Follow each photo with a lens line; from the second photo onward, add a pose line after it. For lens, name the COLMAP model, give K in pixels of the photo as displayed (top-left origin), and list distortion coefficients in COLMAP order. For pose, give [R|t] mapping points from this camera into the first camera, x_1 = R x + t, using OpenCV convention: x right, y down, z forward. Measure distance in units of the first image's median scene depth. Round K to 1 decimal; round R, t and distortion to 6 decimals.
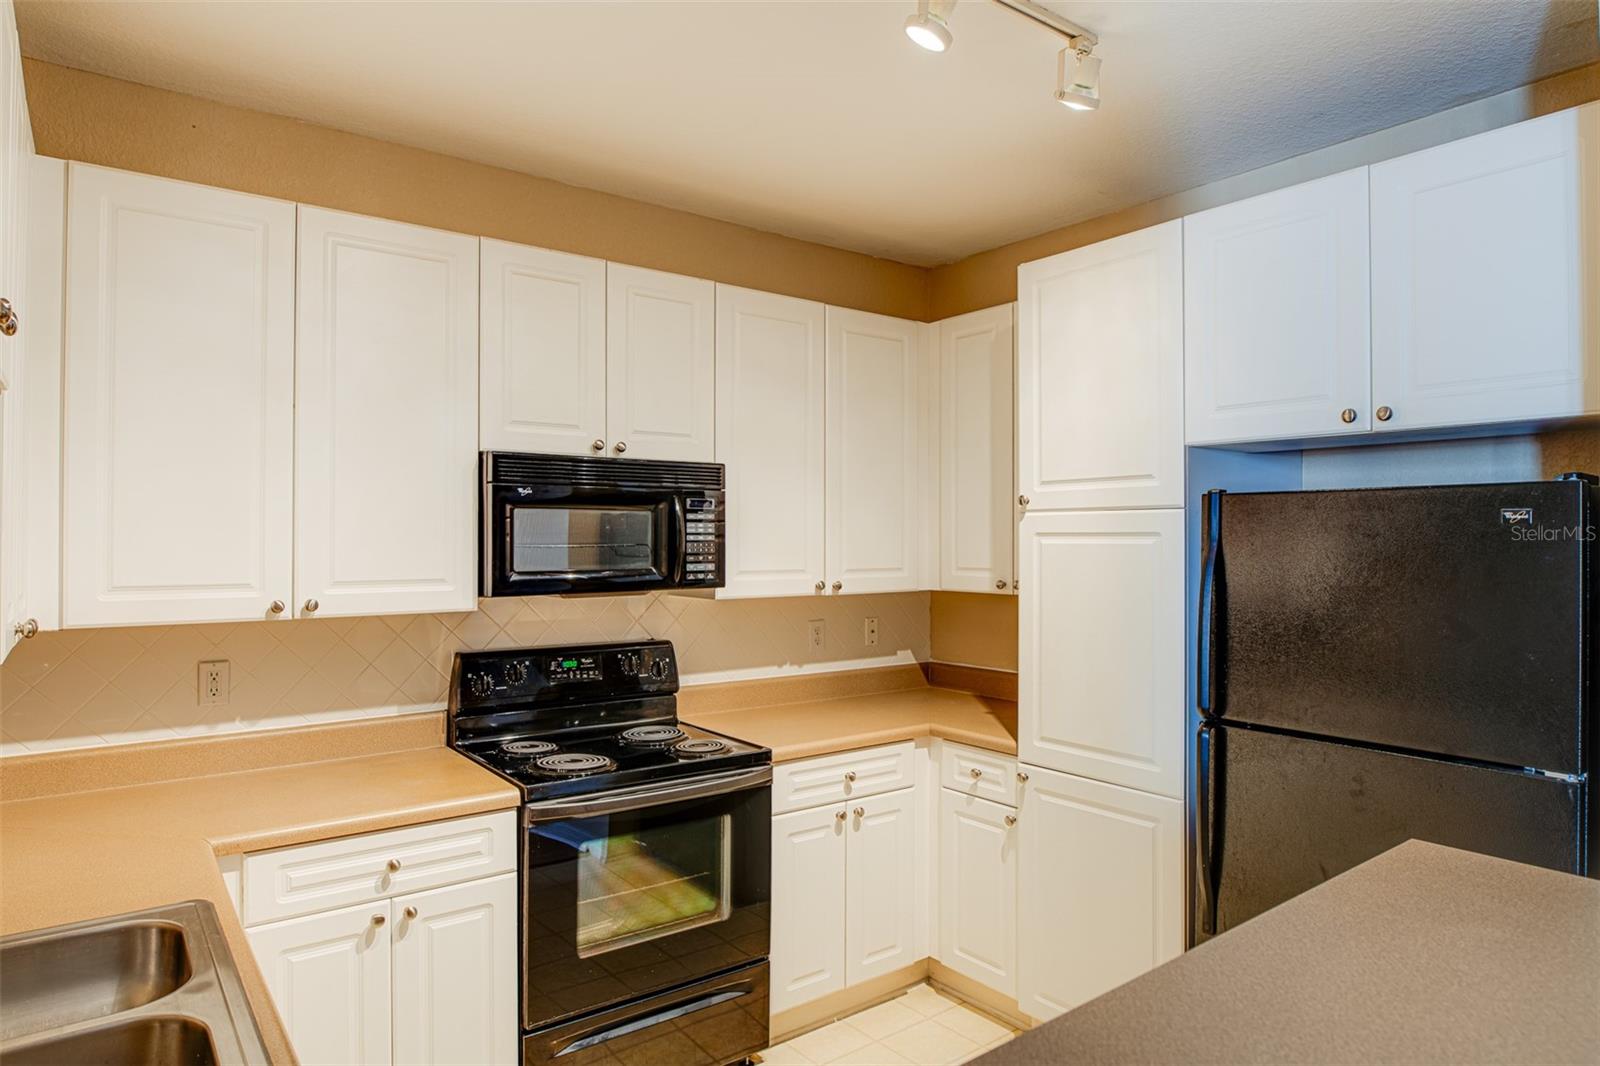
lens RADIAL K [[933.8, 0, 794.4], [0, 933.8, 527.5], [0, 0, 1]] dist [-0.022443, 0.002514]
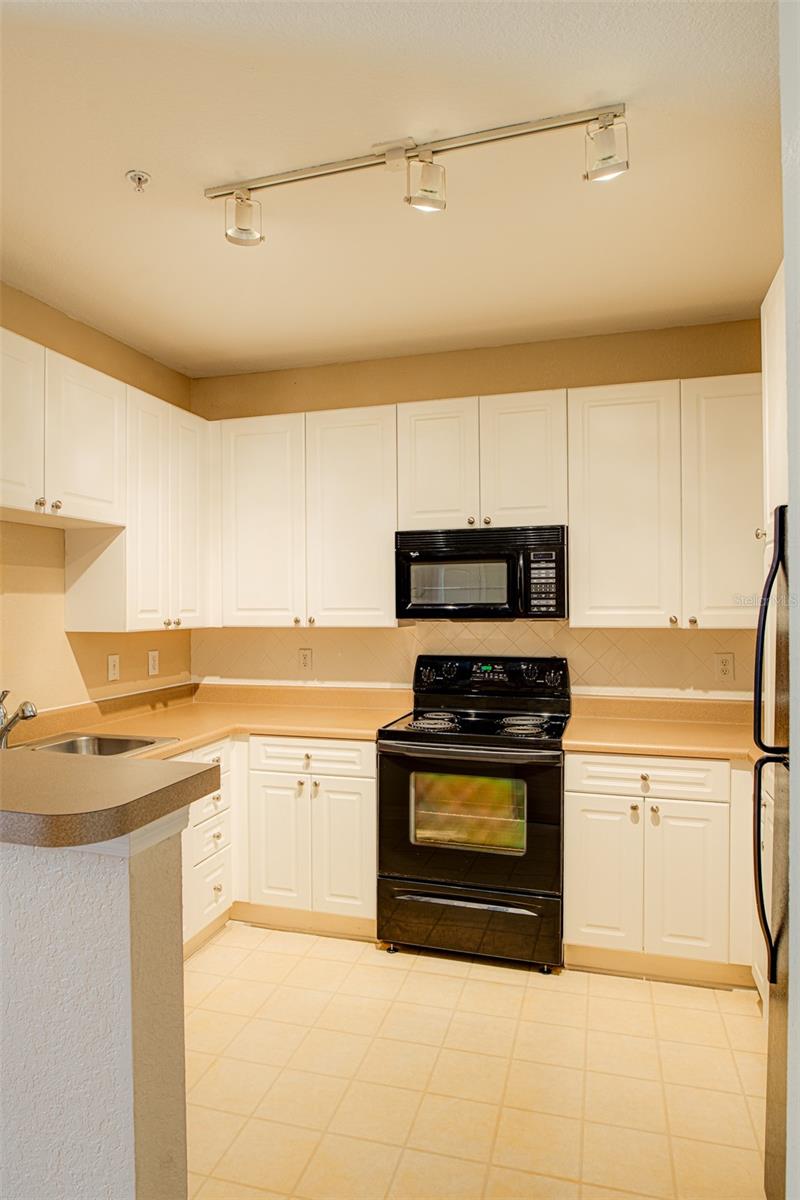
lens RADIAL K [[673.6, 0, 401.9], [0, 673.6, 607.8], [0, 0, 1]] dist [-0.022568, 0.000124]
pose [[0.603857, -0.003664, -0.797084, 0.560759], [0.015057, 0.999863, 0.006811, 0.040695], [0.796950, -0.016115, 0.603830, 0.241463]]
